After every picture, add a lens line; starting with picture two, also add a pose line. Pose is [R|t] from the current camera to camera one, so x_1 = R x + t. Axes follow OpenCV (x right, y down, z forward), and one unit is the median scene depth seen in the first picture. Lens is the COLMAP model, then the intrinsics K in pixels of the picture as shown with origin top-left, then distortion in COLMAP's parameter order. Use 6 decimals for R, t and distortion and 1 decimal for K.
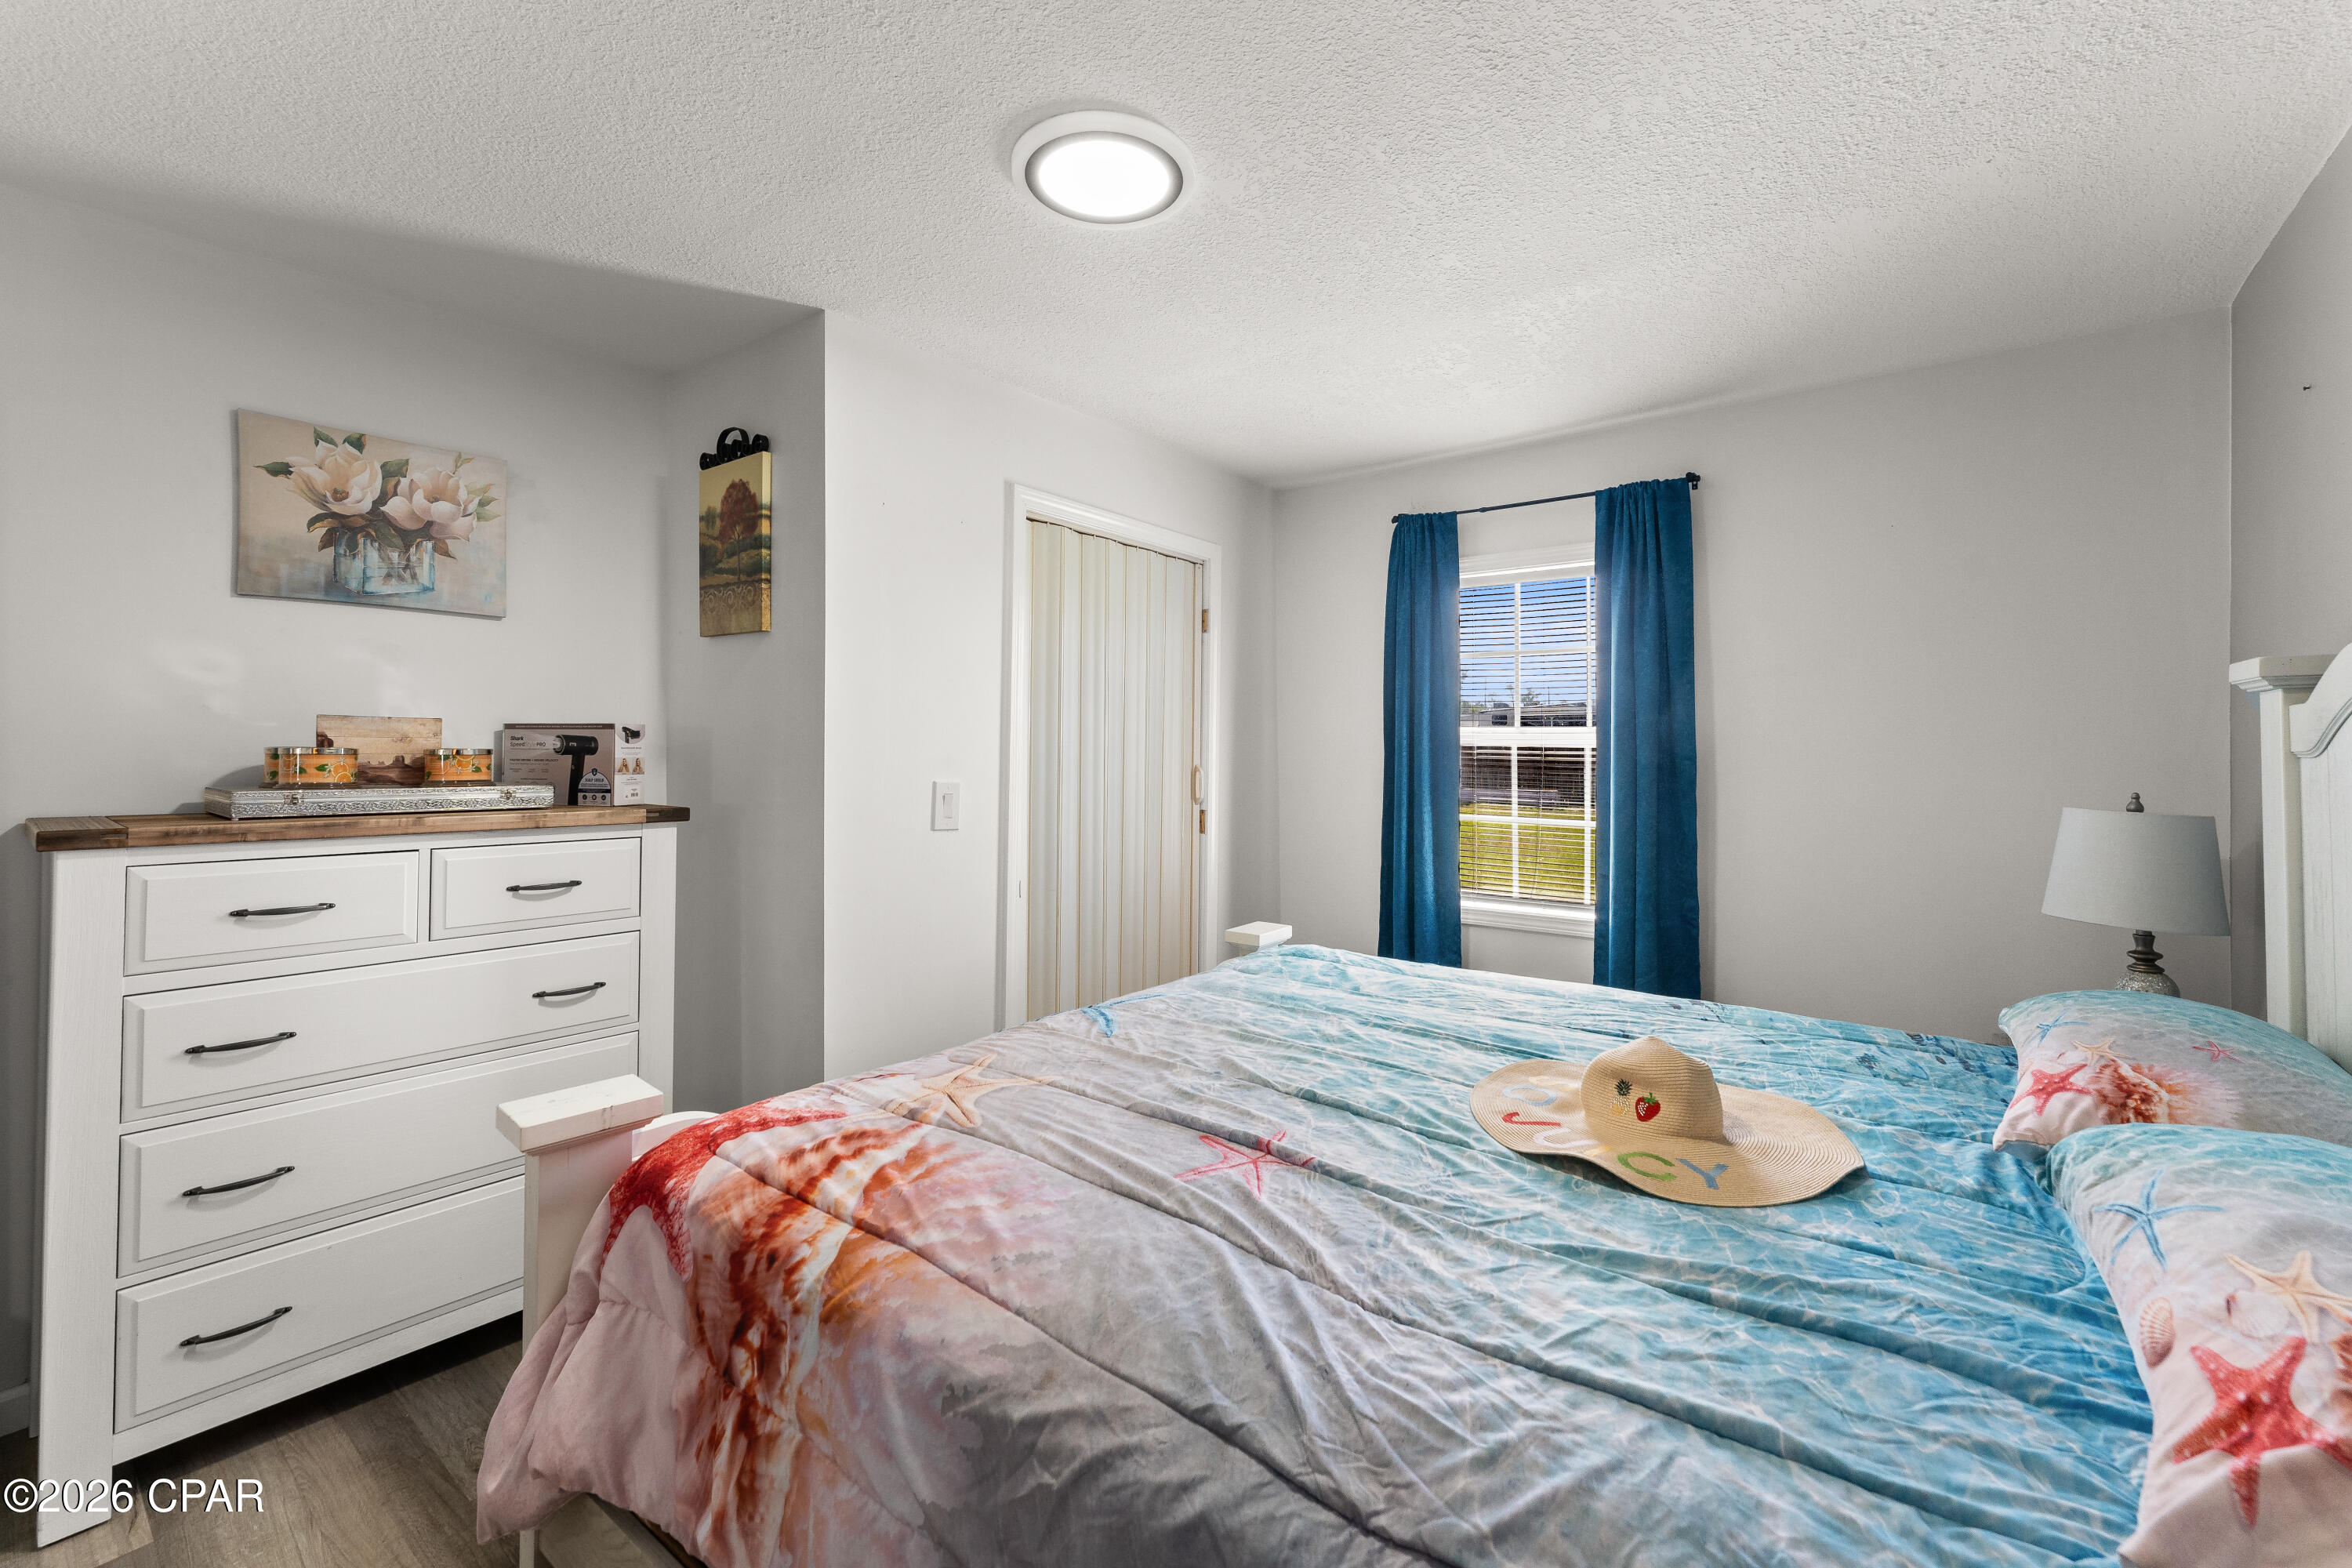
lens RADIAL K [[978.7, 0, 1180.9], [0, 978.7, 746.9], [0, 0, 1]] dist [-0.003966, -0.000210]
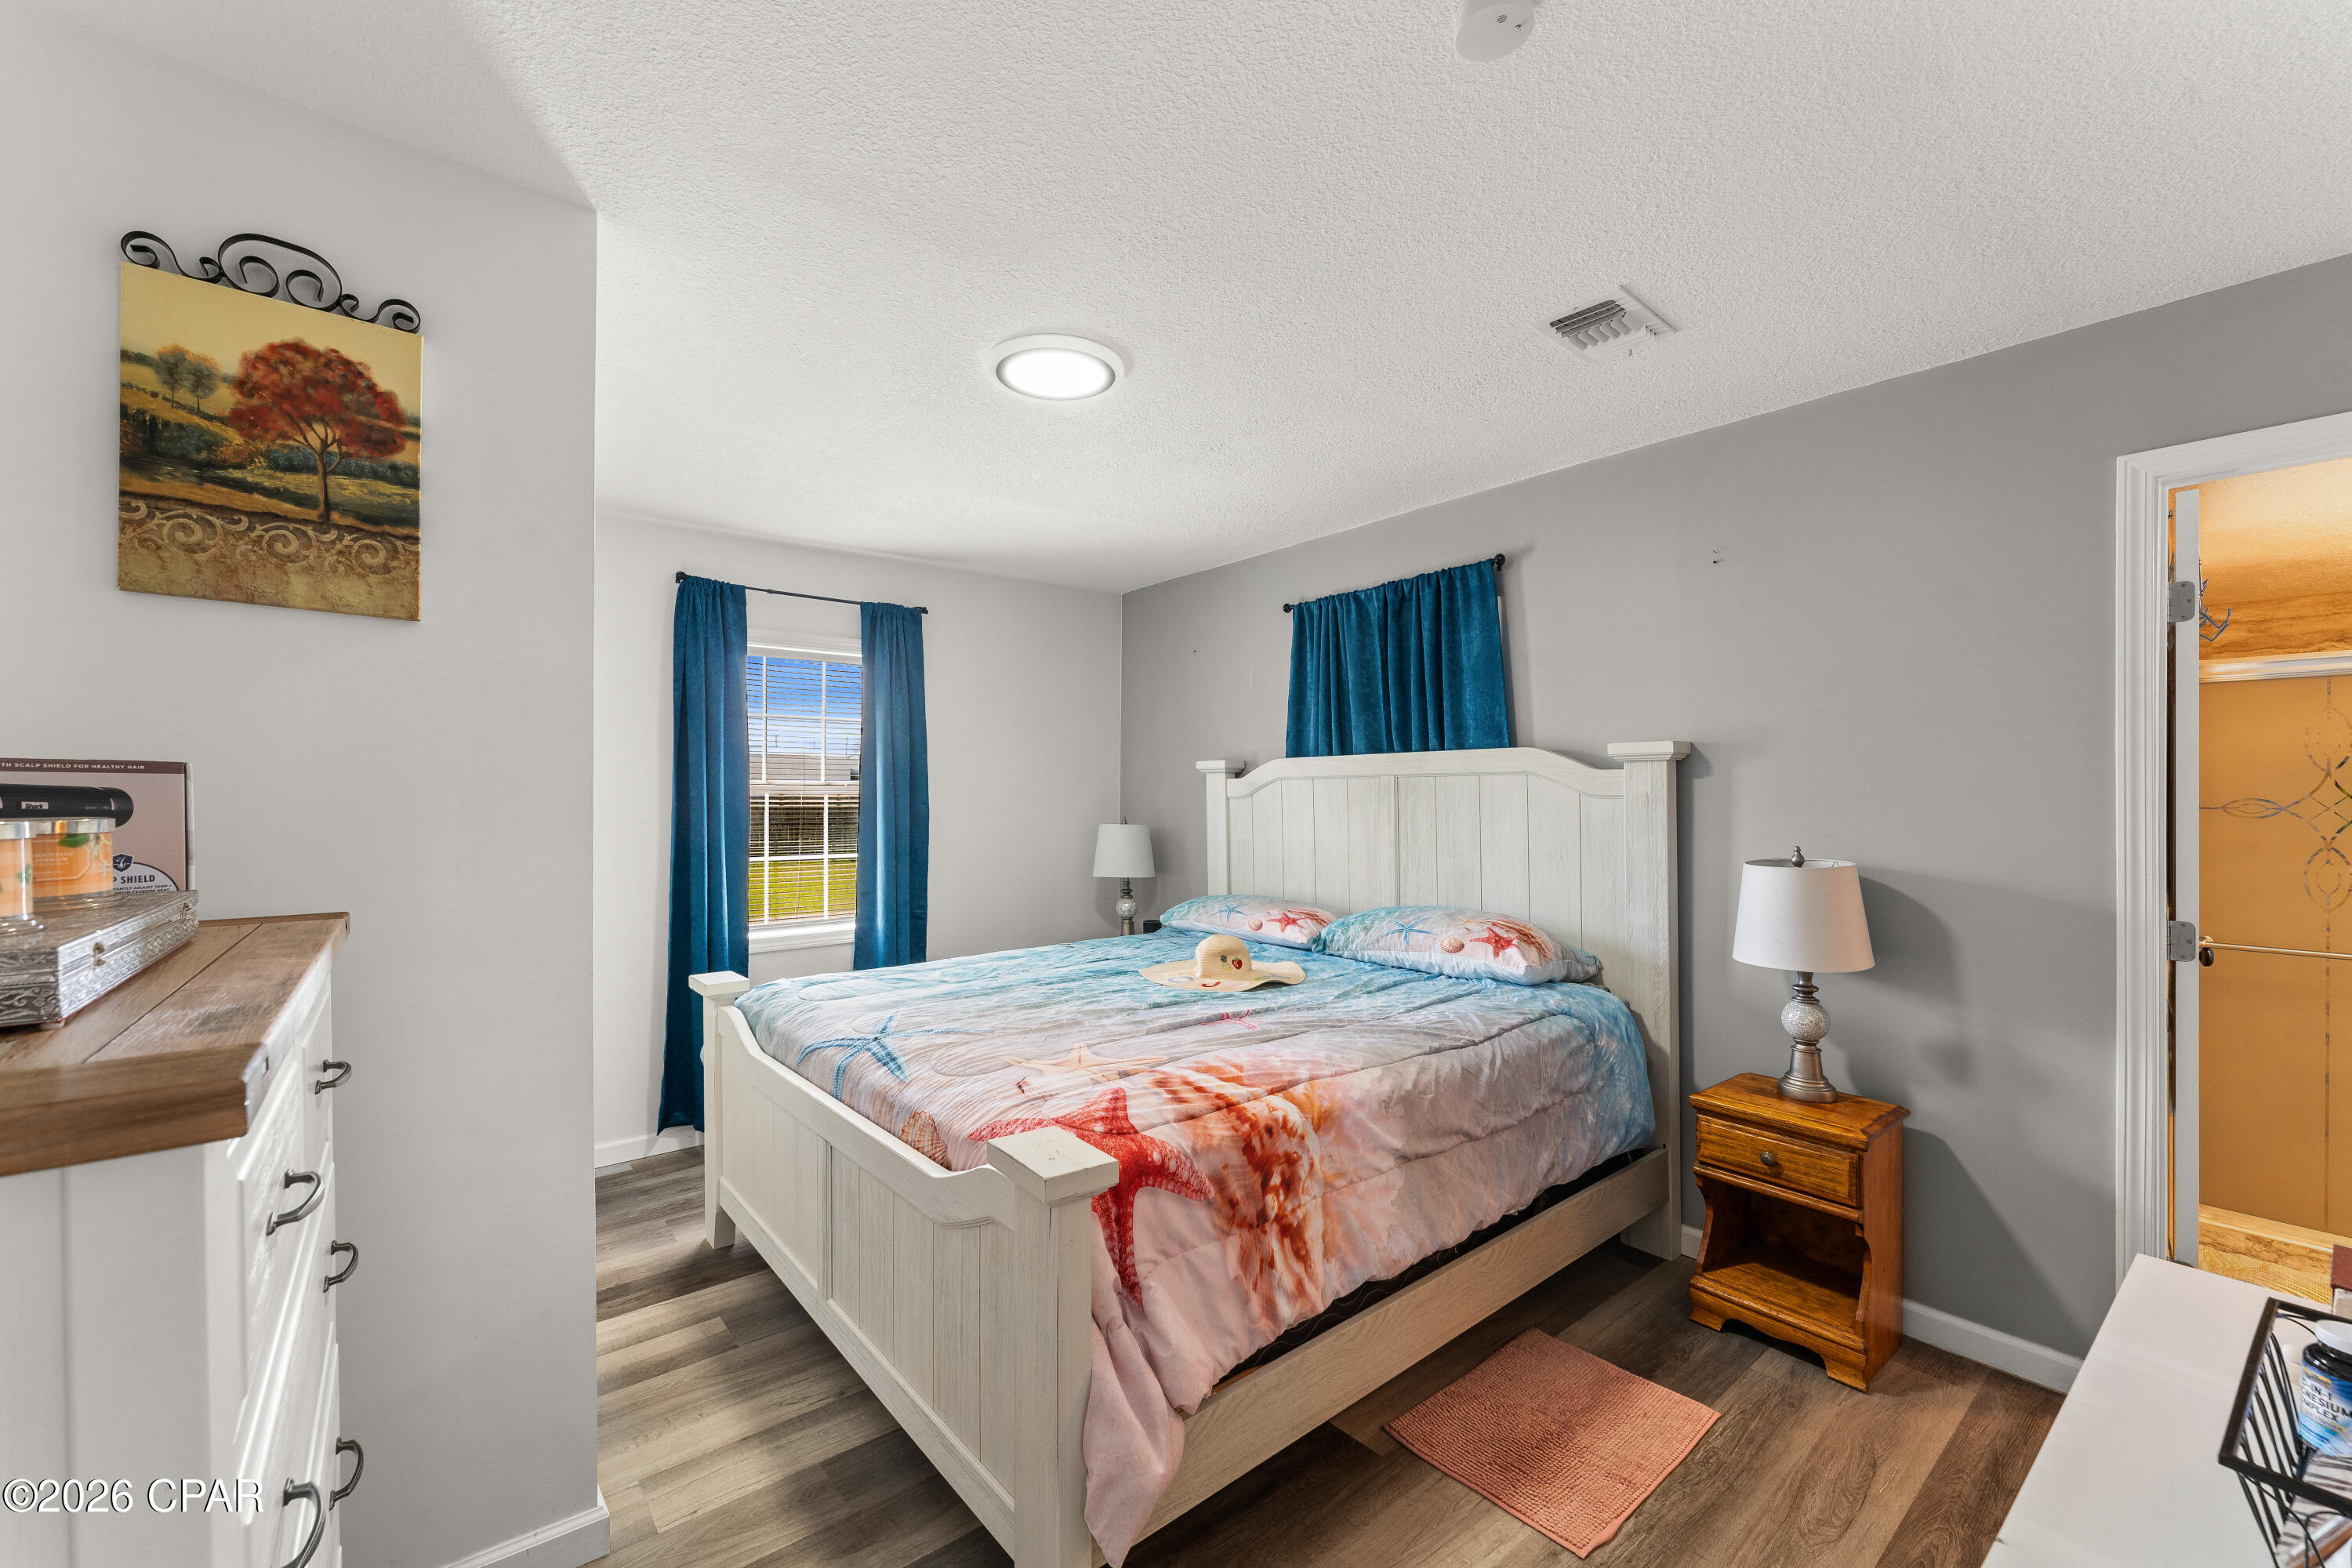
lens RADIAL K [[950.8, 0, 1176.0], [0, 950.8, 784.0], [0, 0, 1]] dist [-0.000178, -0.000091]
pose [[0.211925, 0.006313, 0.977266, -1.623597], [0.003059, 0.999970, -0.007123, -0.012242], [-0.977281, 0.004499, 0.211899, 0.692551]]
